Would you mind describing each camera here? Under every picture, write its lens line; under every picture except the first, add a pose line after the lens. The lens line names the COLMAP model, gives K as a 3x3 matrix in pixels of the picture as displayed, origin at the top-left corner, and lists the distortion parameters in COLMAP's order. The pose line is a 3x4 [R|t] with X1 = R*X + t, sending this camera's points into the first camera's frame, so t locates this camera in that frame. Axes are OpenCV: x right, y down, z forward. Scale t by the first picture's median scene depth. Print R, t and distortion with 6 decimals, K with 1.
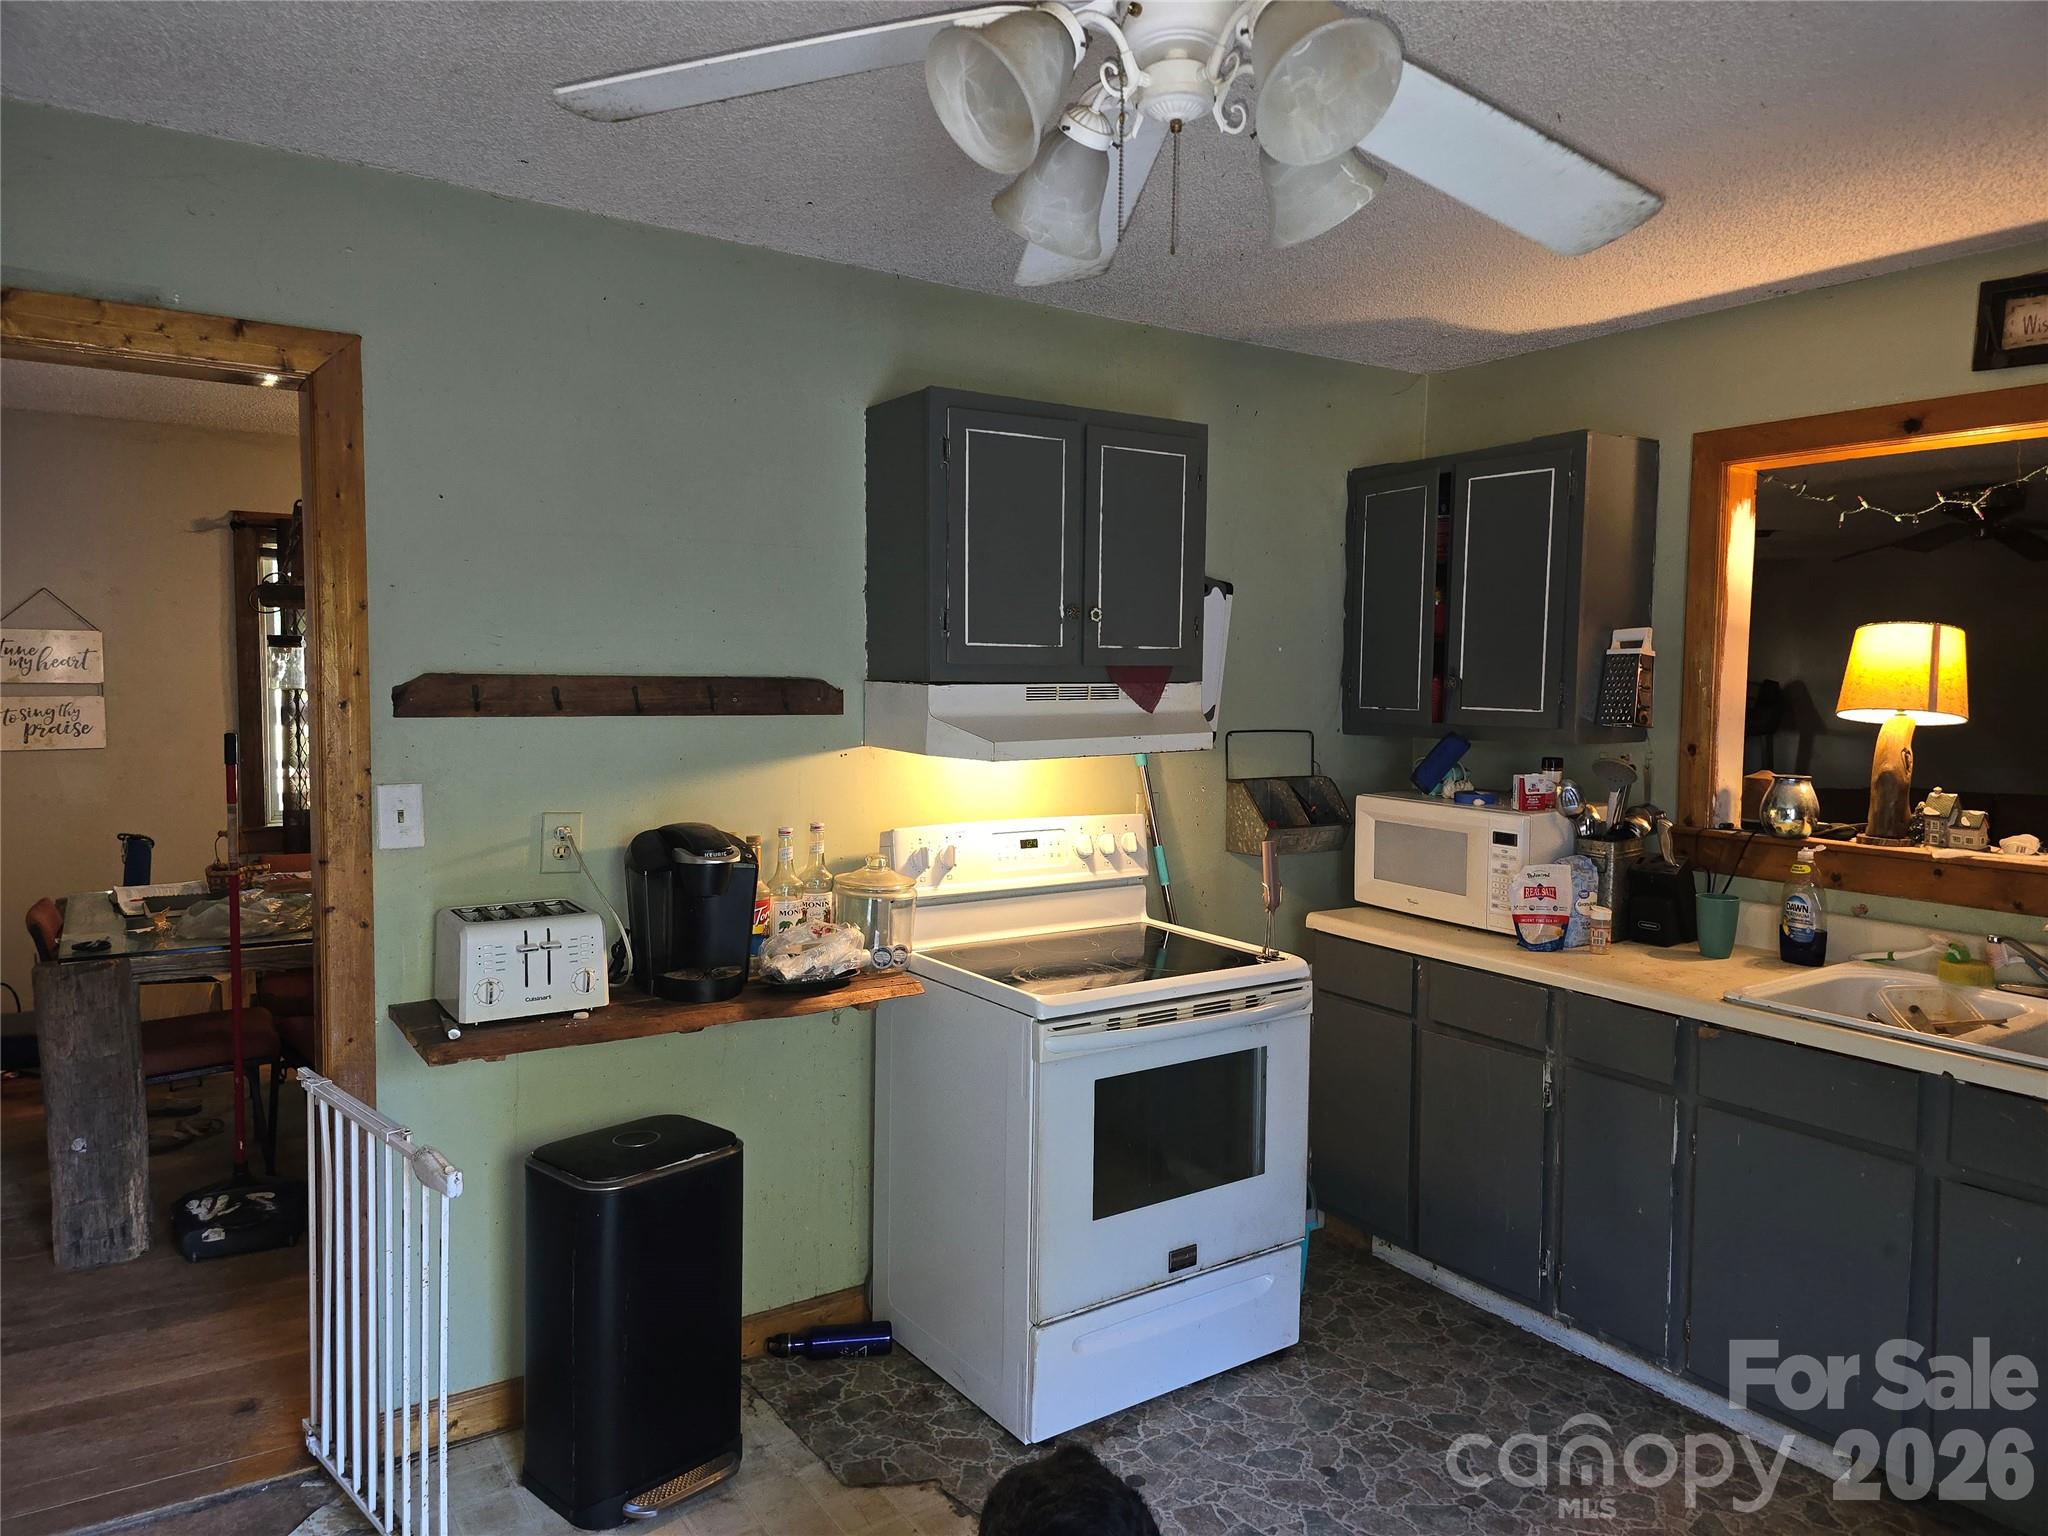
lens RADIAL K [[1393.2, 0, 1024.9], [0, 1393.2, 761.2], [0, 0, 1]] dist [0.000335, -0.000007]
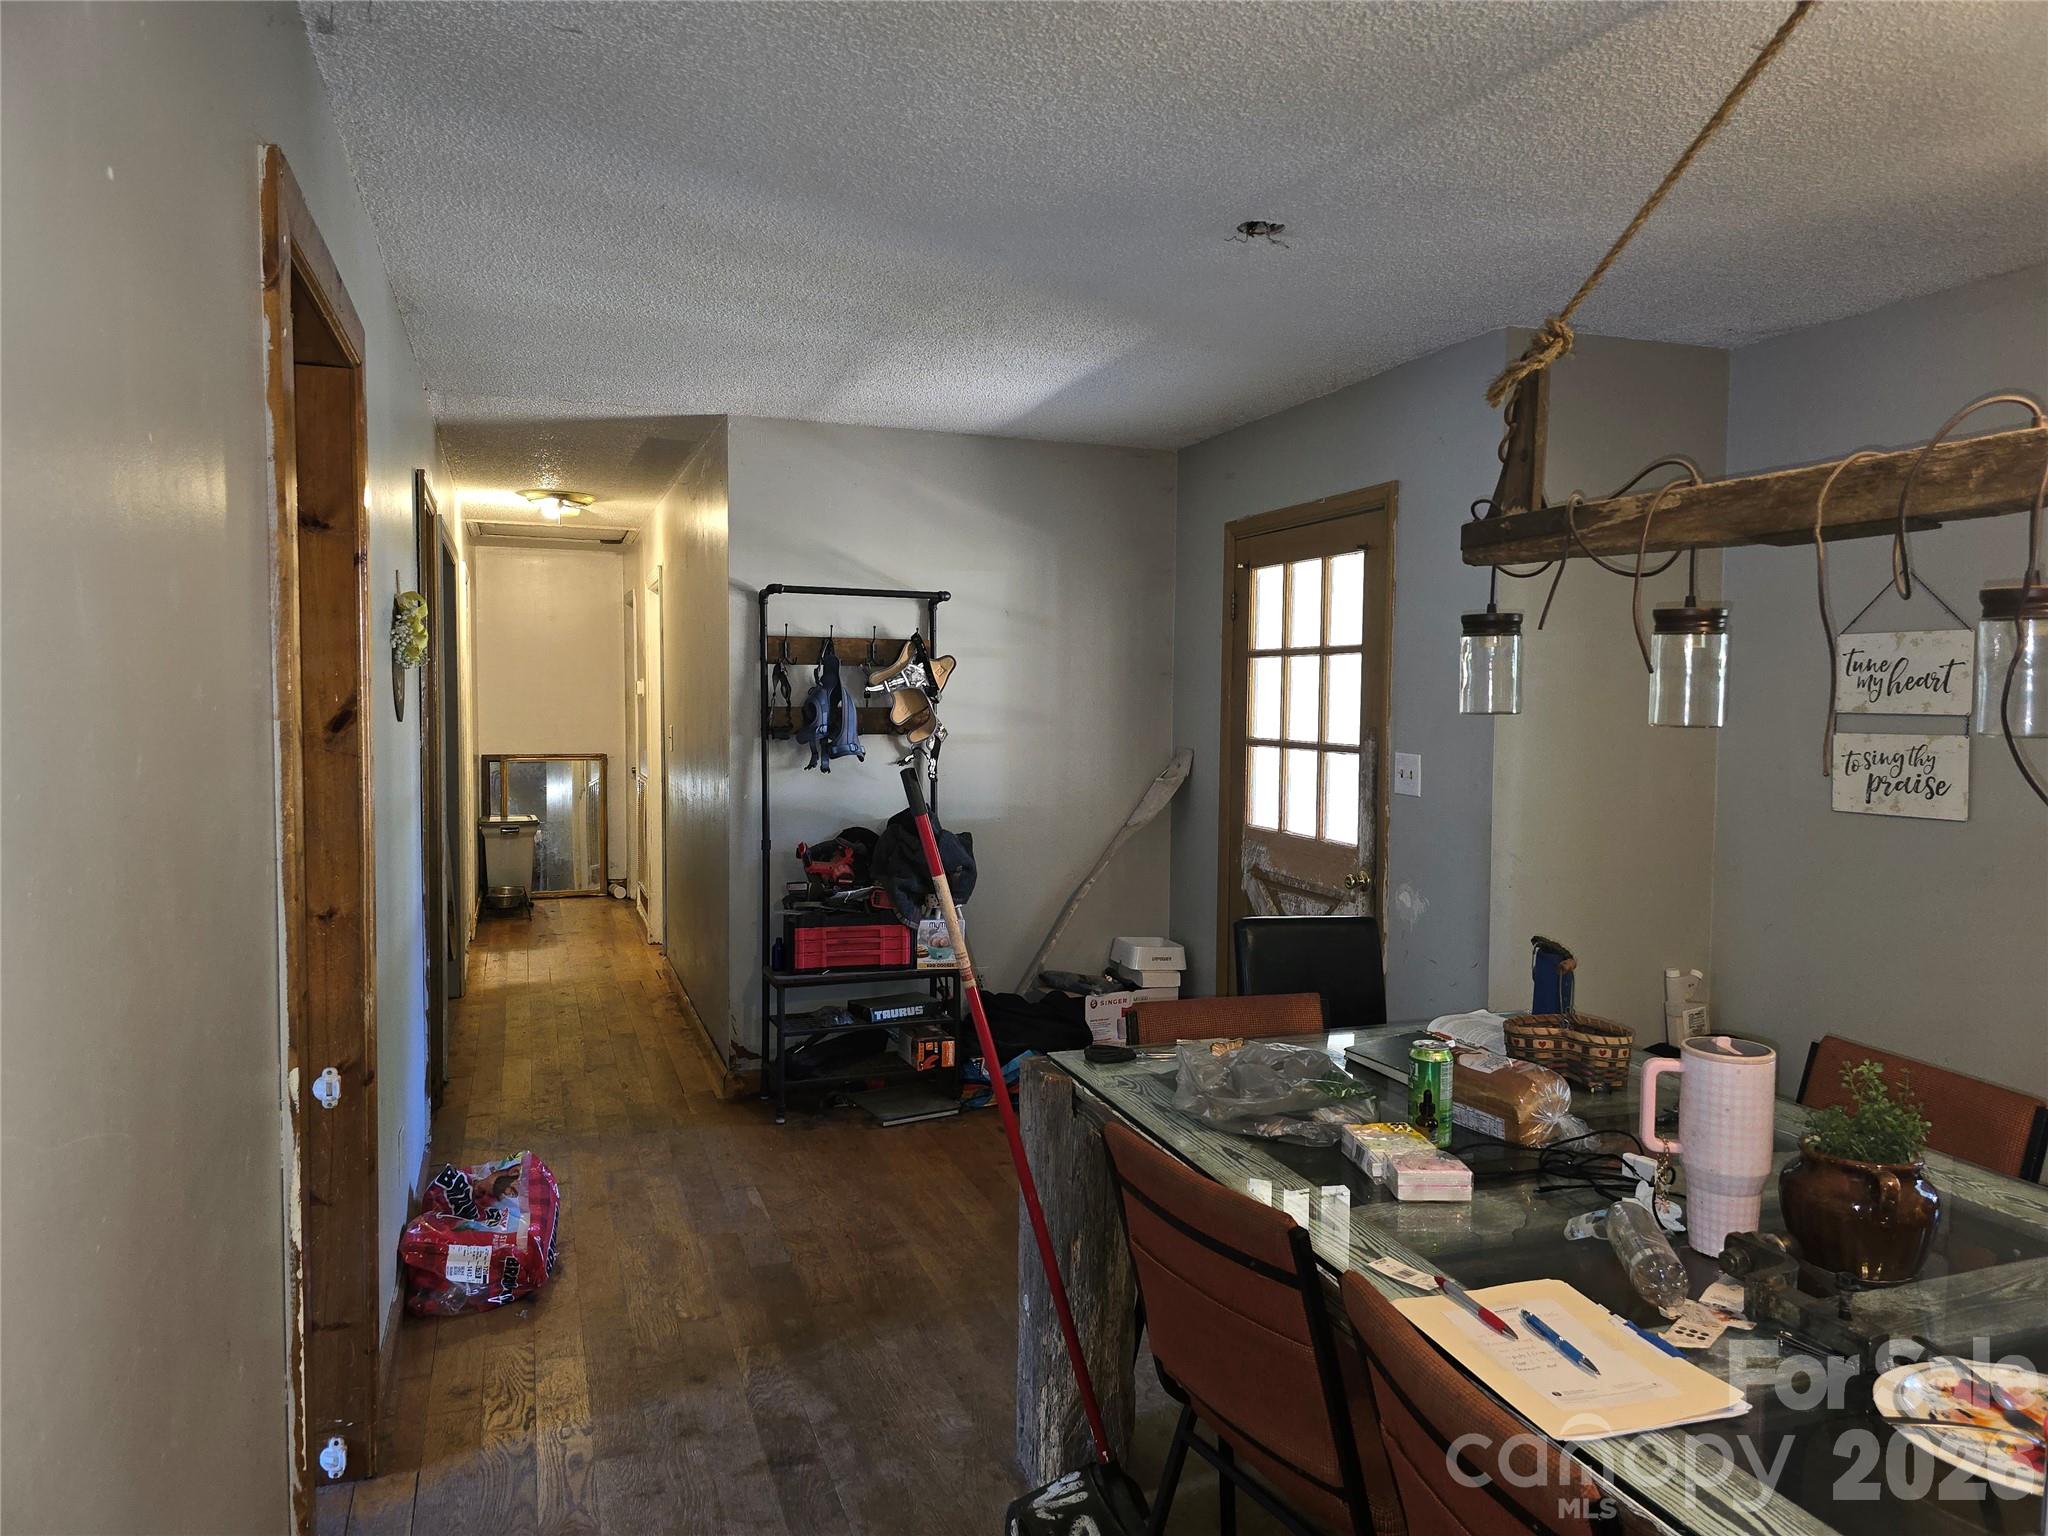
lens RADIAL K [[1393.2, 0, 1022.7], [0, 1393.2, 768.7], [0, 0, 1]] dist [0.000335, -0.000007]
pose [[-0.240484, 0.038878, -0.969874, 0.032169], [-0.076501, 0.995330, 0.058867, -0.037563], [0.967634, 0.088353, -0.236387, 0.758871]]
